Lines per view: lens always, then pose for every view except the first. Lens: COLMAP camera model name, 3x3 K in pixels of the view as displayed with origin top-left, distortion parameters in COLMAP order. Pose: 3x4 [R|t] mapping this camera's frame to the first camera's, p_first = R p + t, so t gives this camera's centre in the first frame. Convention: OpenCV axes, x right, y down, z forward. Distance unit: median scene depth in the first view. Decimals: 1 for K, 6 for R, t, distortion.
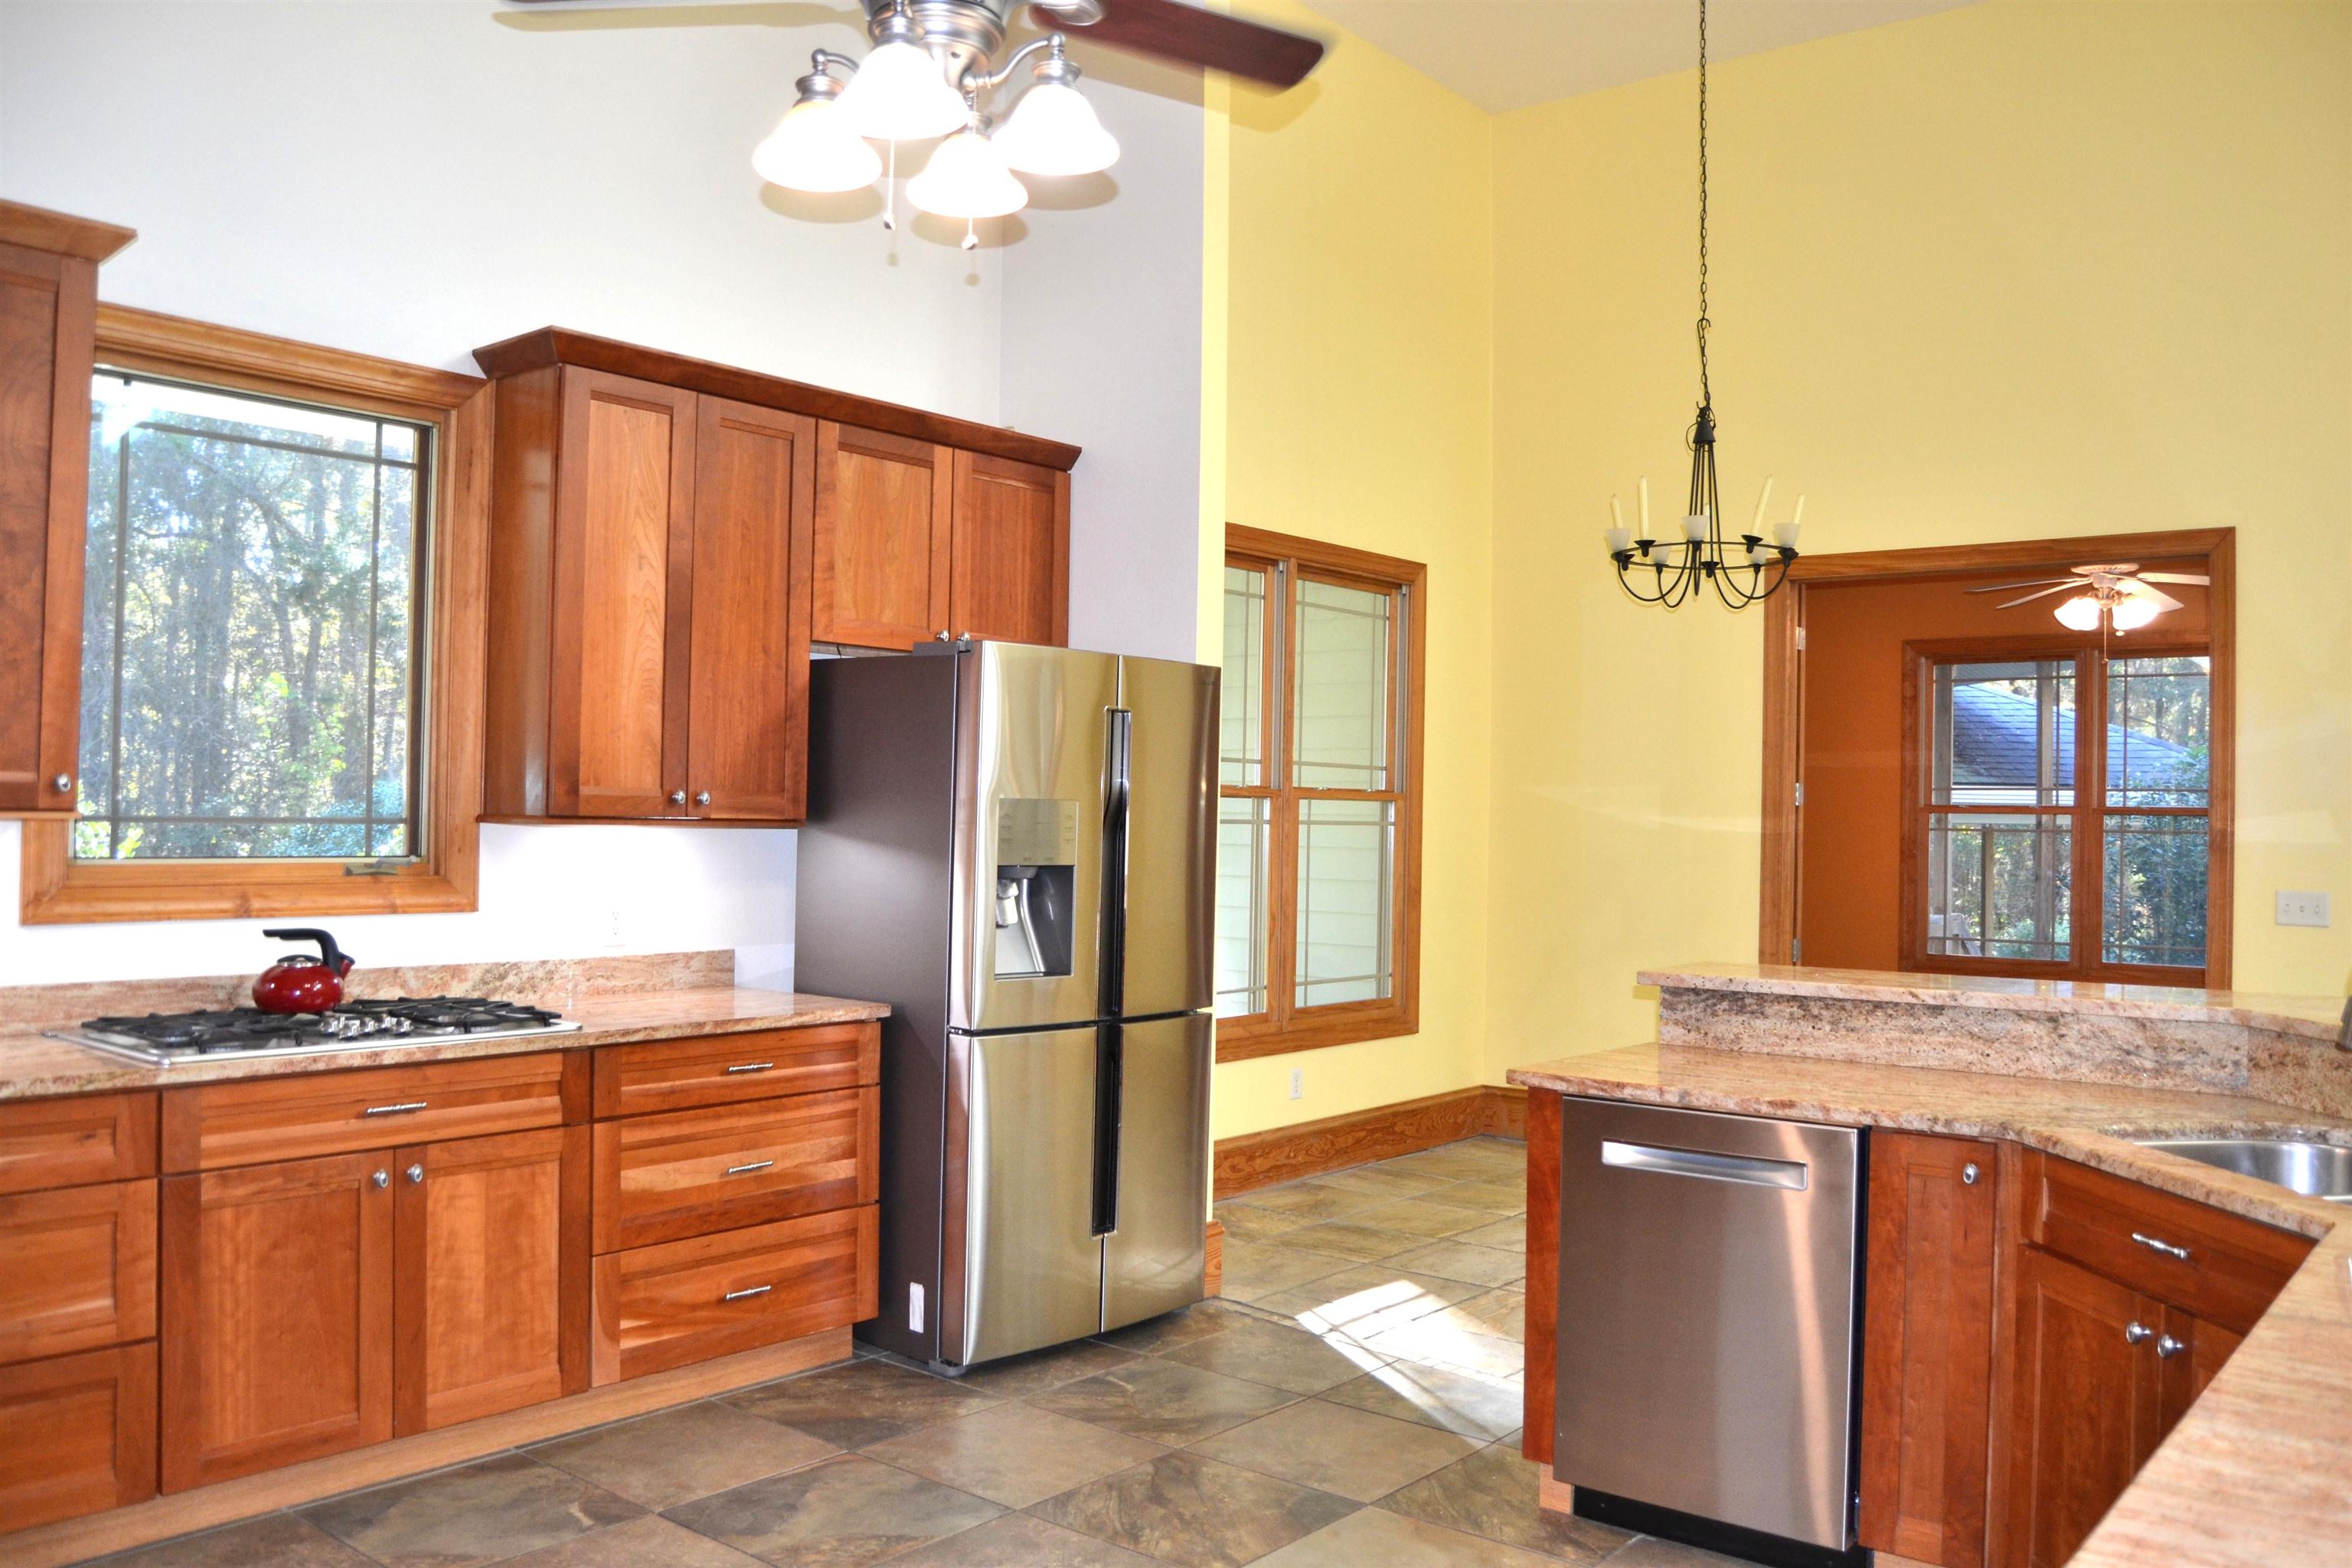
lens RADIAL K [[1821.9, 0, 1176.0], [0, 1821.9, 784.0], [0, 0, 1]] dist [-0.072091, 0.000334]
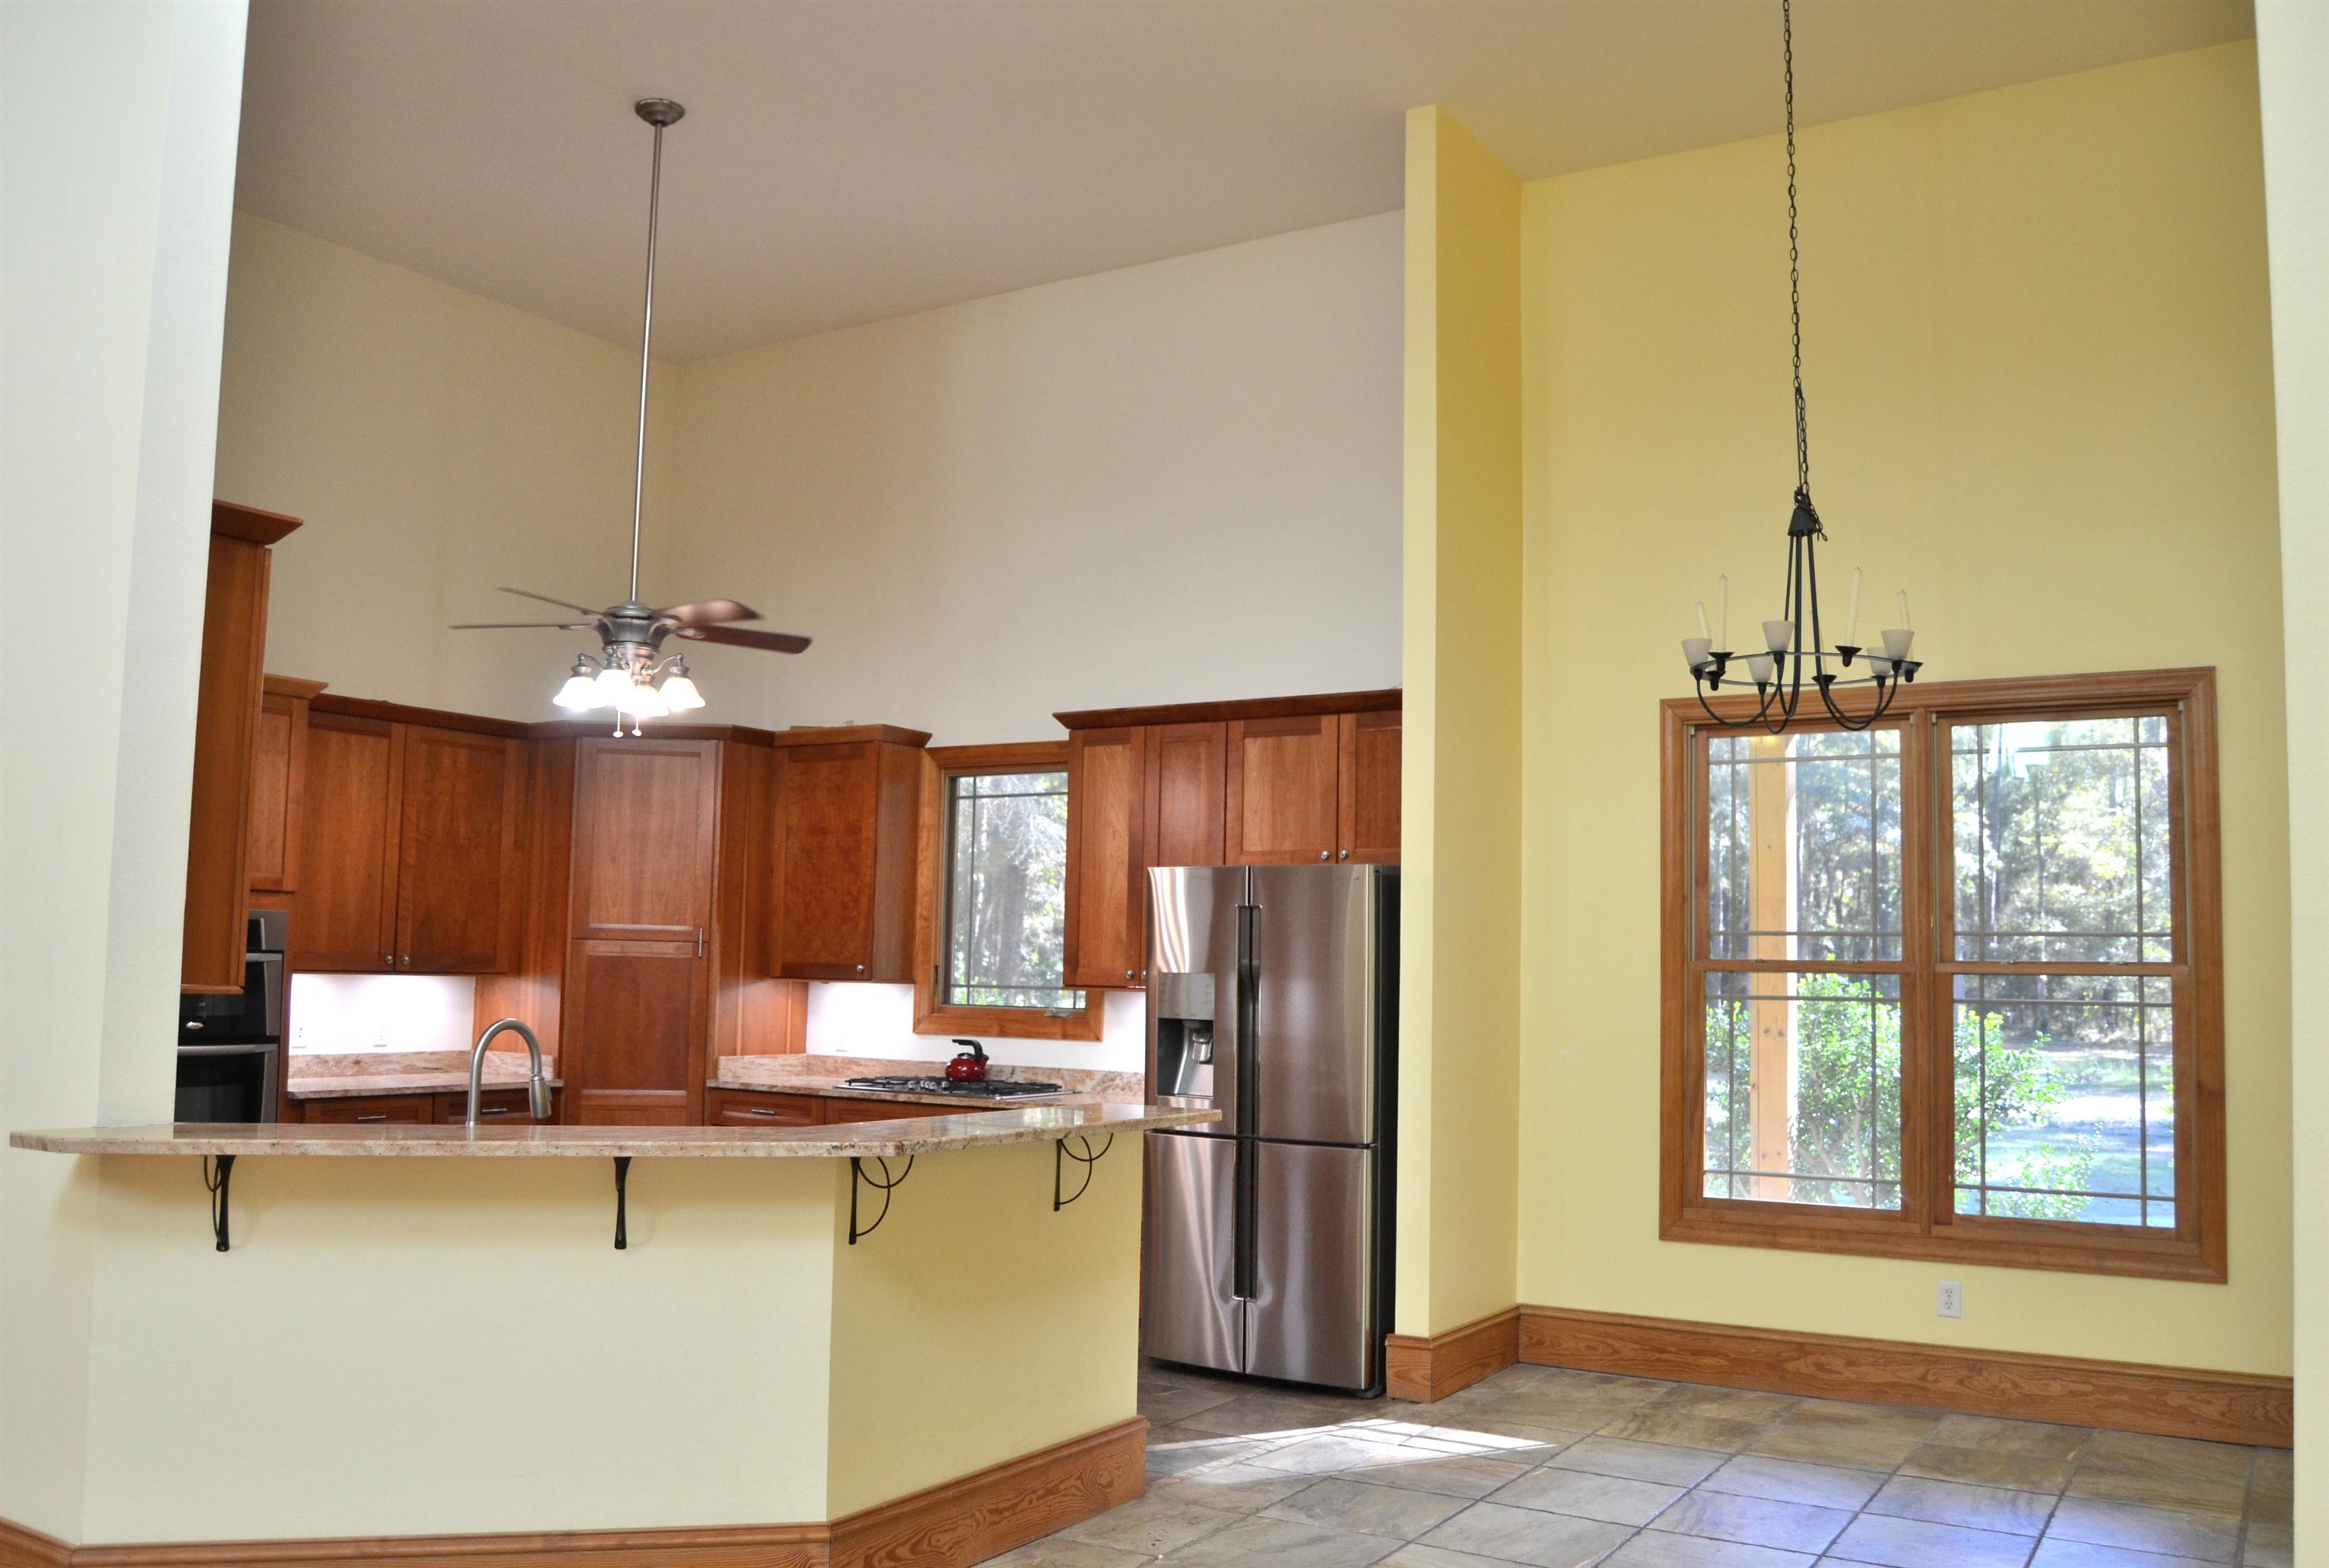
lens RADIAL K [[2023.3, 0, 1164.5], [0, 2023.3, 784.0], [0, 0, 1]] dist [-0.003136, -0.000440]
pose [[0.161267, -0.107091, -0.981083, 1.378971], [0.001898, 0.994127, -0.108203, 0.031272], [0.986909, 0.015588, 0.160523, 0.648721]]
